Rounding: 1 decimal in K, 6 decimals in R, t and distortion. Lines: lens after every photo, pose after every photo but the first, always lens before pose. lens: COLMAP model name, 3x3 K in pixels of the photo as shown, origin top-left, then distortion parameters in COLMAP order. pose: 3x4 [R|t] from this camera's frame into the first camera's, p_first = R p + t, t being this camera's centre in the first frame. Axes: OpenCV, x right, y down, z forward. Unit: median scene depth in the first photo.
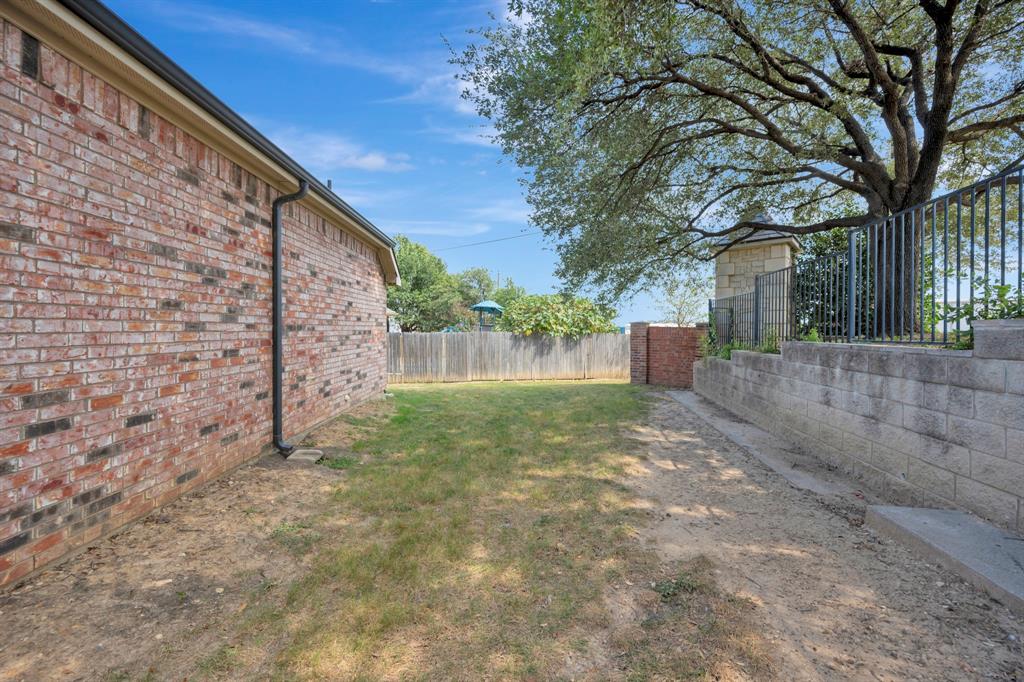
lens RADIAL K [[407.9, 0, 514.2], [0, 407.9, 335.4], [0, 0, 1]] dist [-0.003997, 0.000119]
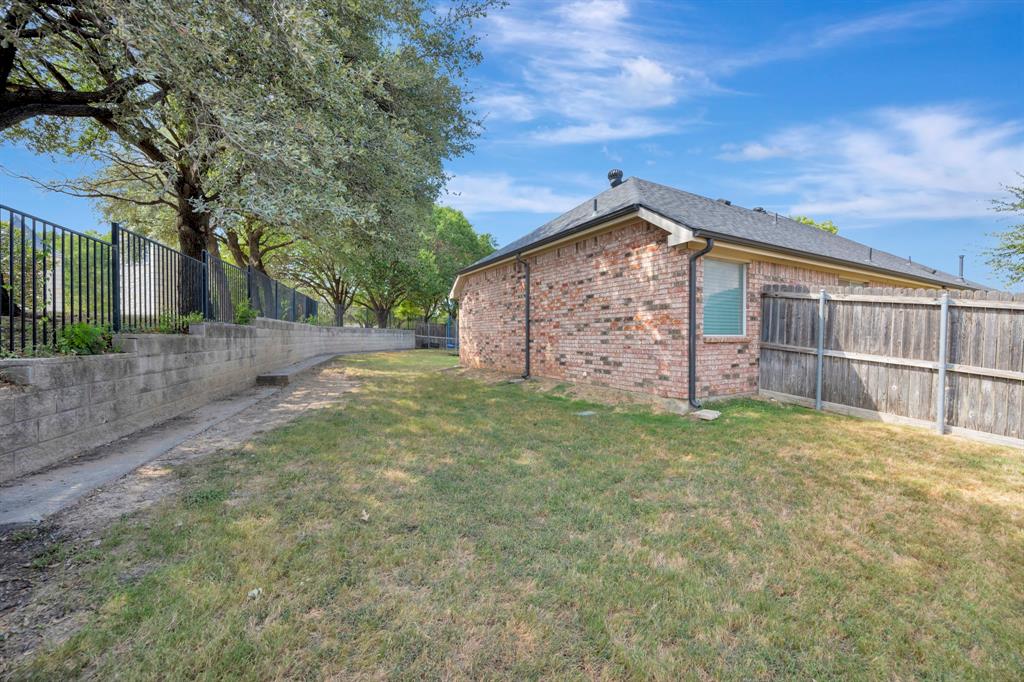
lens RADIAL K [[407.9, 0, 515.2], [0, 407.9, 342.3], [0, 0, 1]] dist [-0.003997, 0.000119]
pose [[-0.884946, 0.000434, -0.465694, 0.368597], [-0.011133, 0.999694, 0.022087, 0.033954], [0.465561, 0.024731, -0.884670, 2.128220]]
